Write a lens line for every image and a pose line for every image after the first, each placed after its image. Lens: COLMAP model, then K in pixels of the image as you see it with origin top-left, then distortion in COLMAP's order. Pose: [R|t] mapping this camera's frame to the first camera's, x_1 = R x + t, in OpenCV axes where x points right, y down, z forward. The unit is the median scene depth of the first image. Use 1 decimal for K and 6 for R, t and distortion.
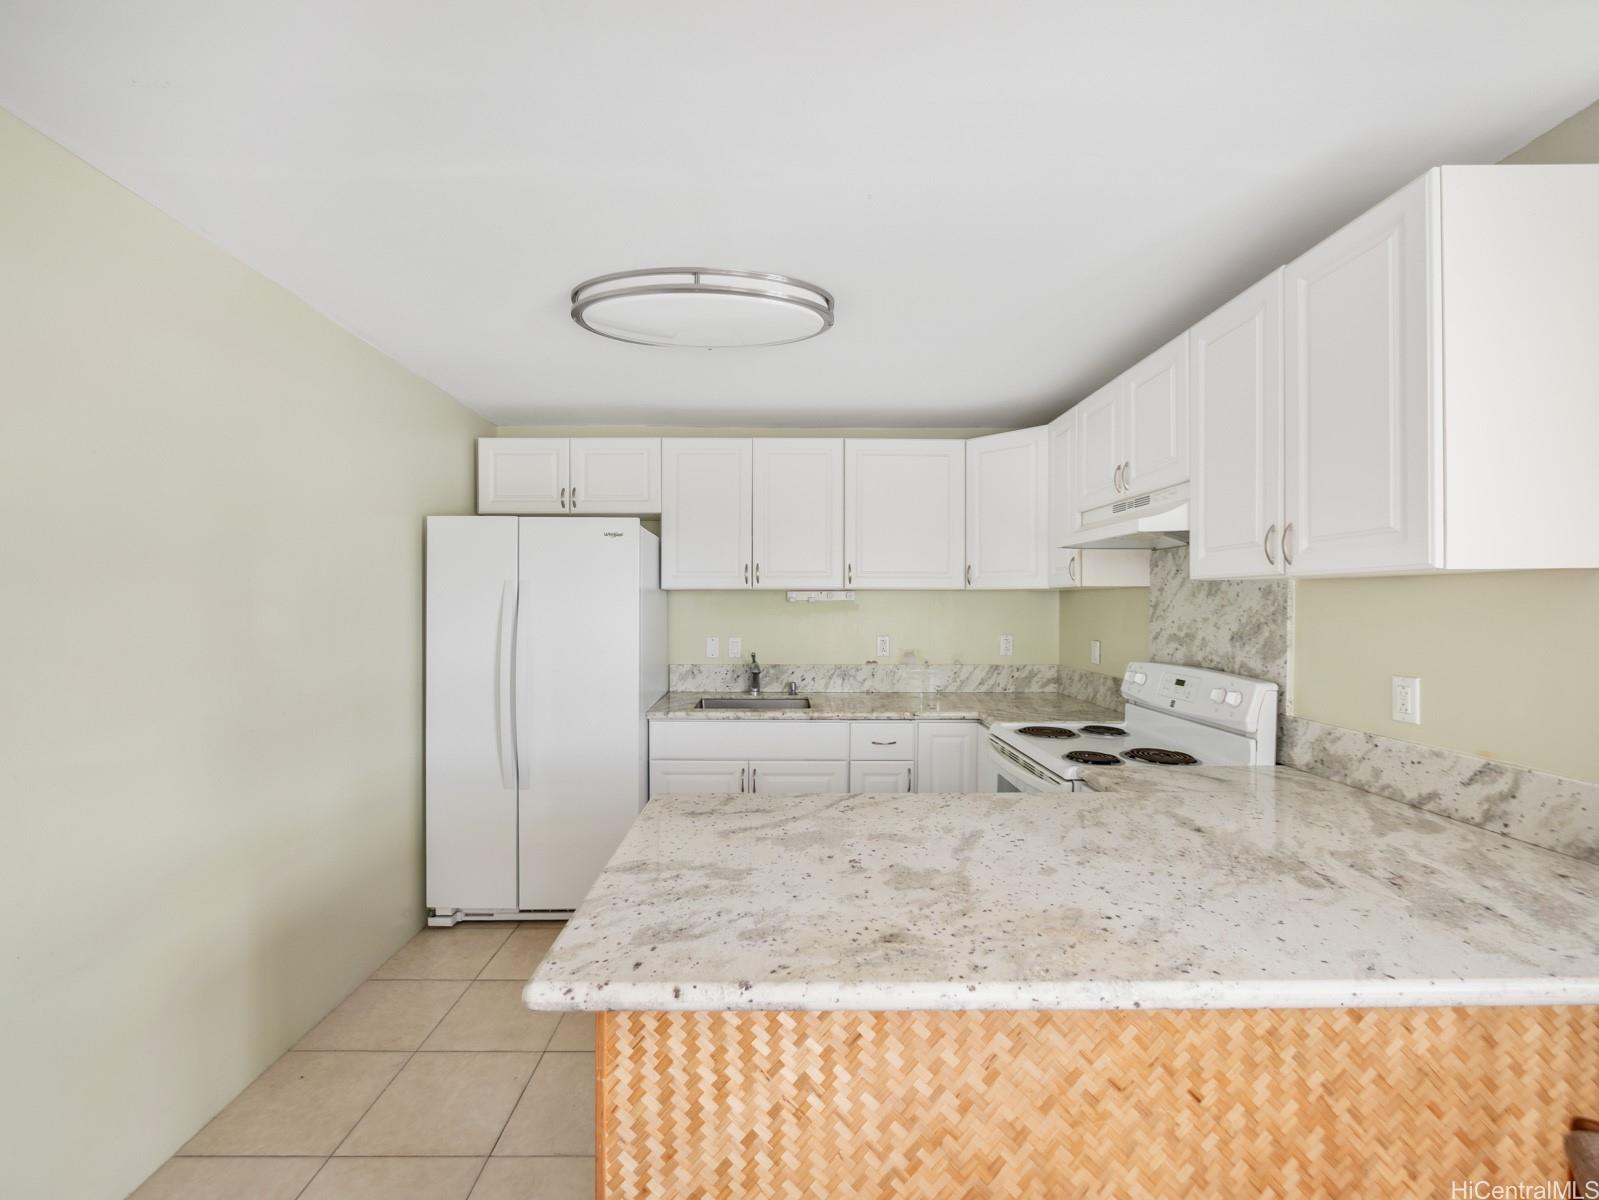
lens RADIAL K [[671.4, 0, 798.1], [0, 671.4, 605.1], [0, 0, 1]] dist [-0.000377, -0.000080]
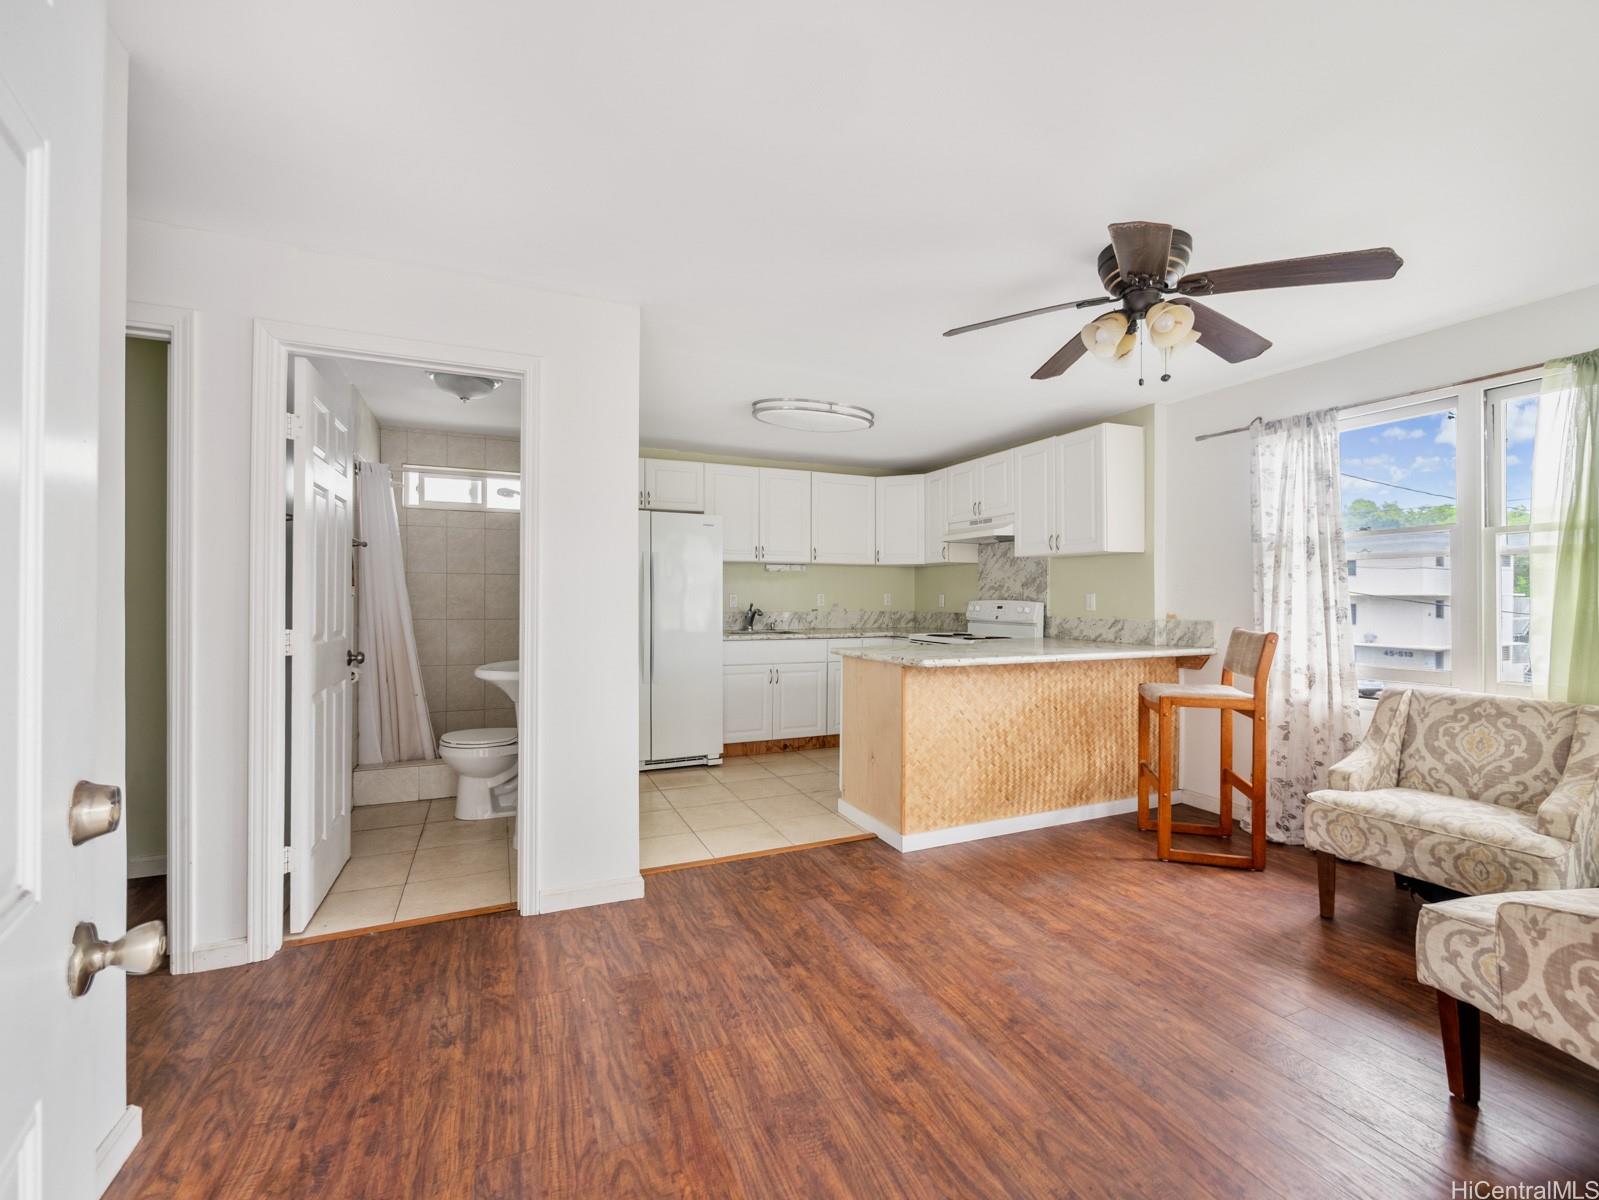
lens RADIAL K [[676.9, 0, 797.3], [0, 676.9, 594.9], [0, 0, 1]] dist [-0.002628, -0.000377]
pose [[0.919953, 0.000960, 0.392028, -0.858345], [0.001513, 0.999981, -0.006001, 0.089228], [-0.392026, 0.006114, 0.919934, -0.713685]]
